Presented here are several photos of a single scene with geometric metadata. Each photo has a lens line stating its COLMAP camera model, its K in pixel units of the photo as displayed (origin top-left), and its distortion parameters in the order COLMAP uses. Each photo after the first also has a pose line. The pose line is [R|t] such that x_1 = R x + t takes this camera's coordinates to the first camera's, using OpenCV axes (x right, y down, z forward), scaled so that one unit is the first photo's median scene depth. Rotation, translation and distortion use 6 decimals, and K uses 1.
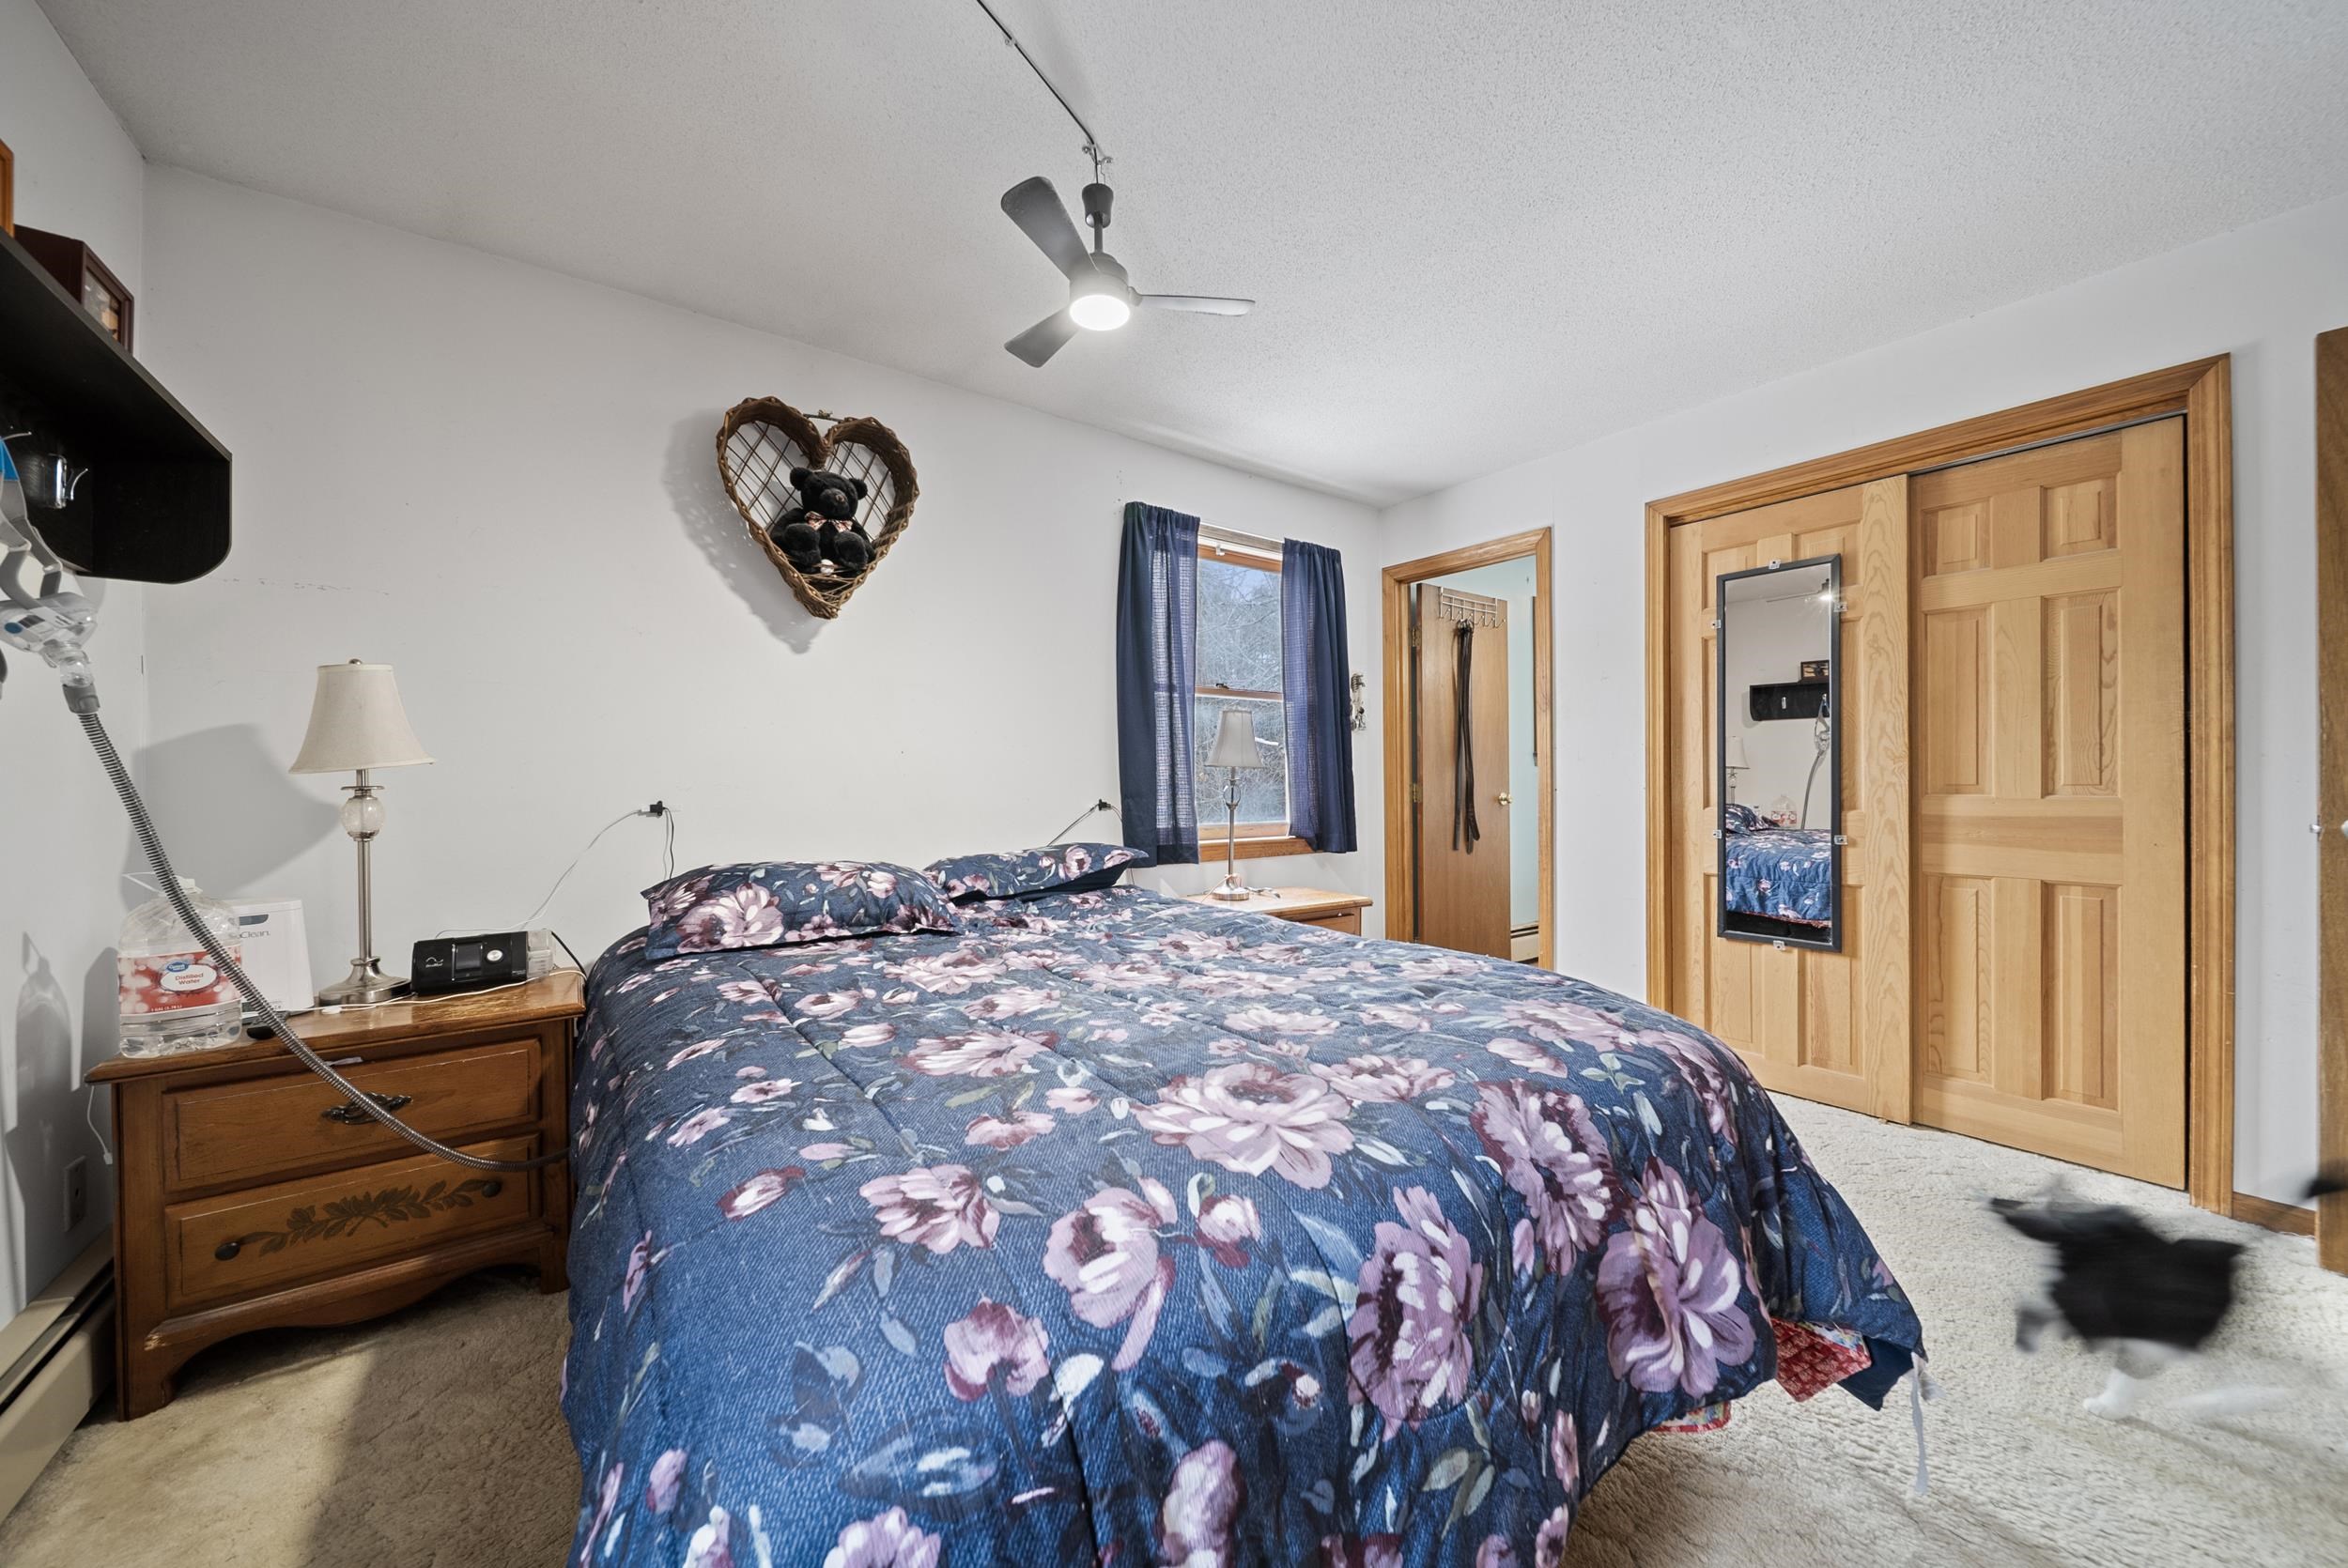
lens RADIAL K [[831.1, 0, 1176.8], [0, 831.1, 778.2], [0, 0, 1]] dist [-0.000594, -0.000684]
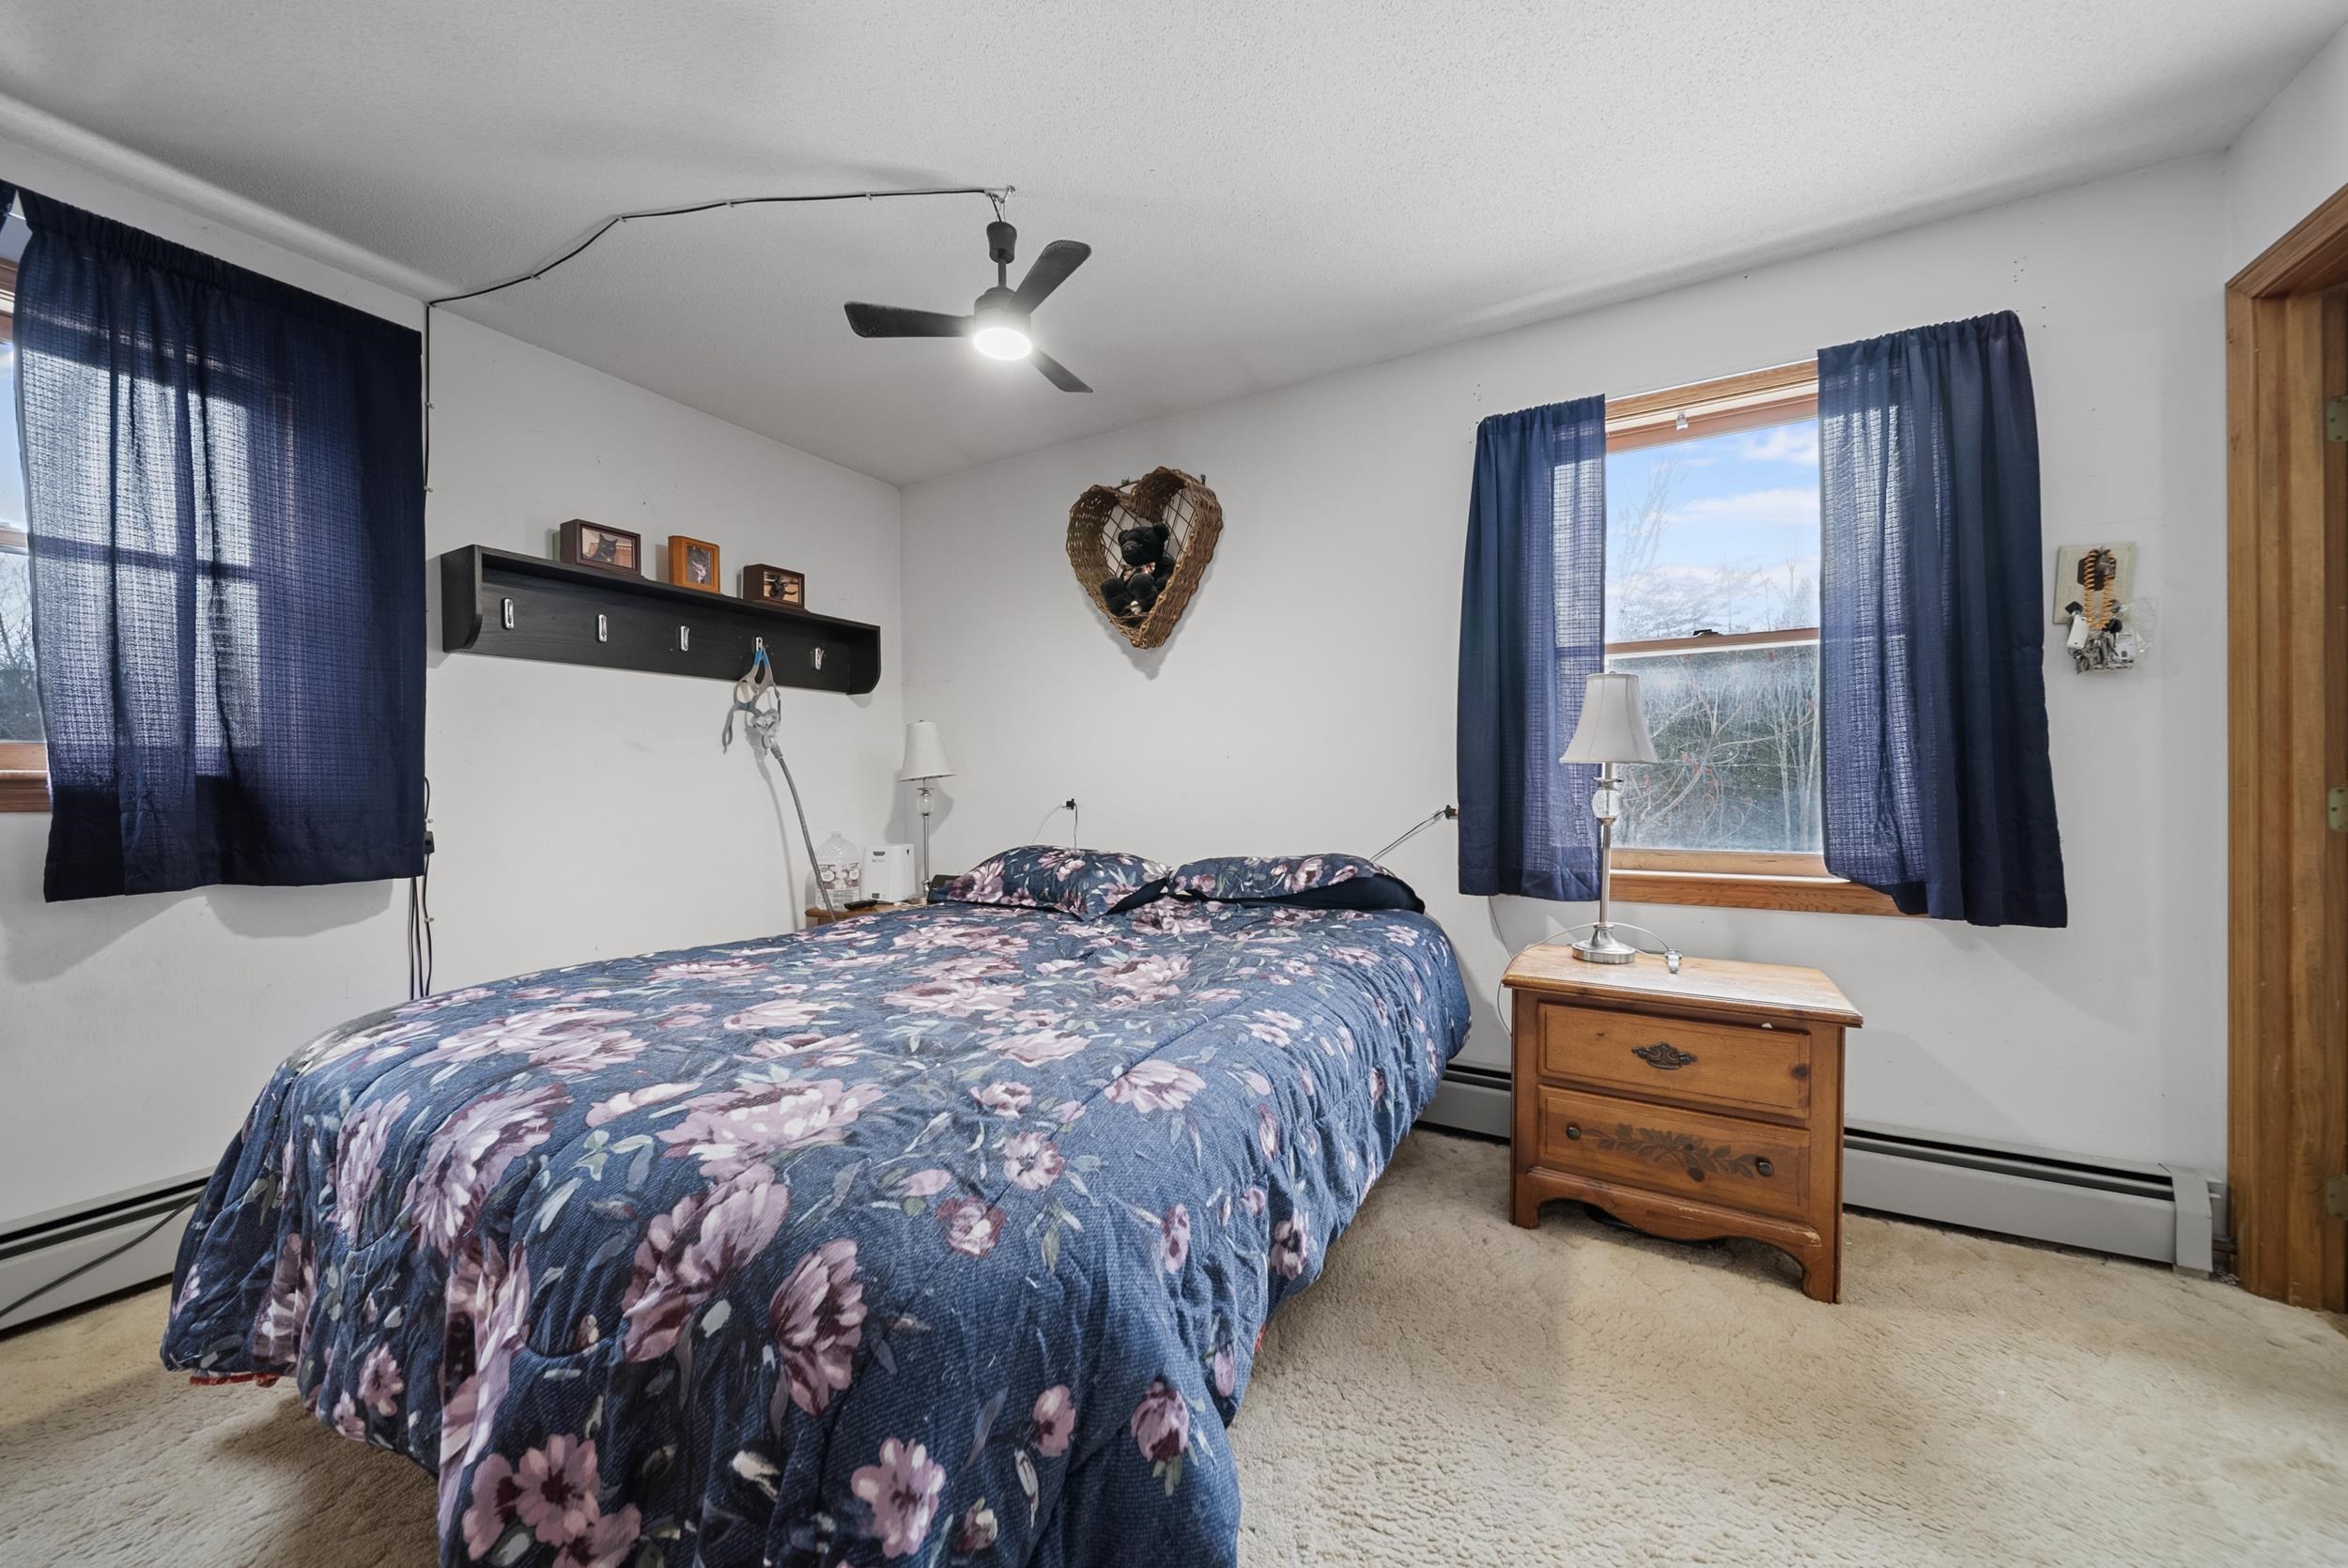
lens RADIAL K [[831.1, 0, 1175.3], [0, 831.1, 792.0], [0, 0, 1]] dist [-0.000594, -0.000684]
pose [[0.411373, 0.009508, -0.911417, 0.724573], [0.009711, 0.999843, 0.014814, -0.002890], [0.911415, -0.014945, 0.411217, 0.570559]]
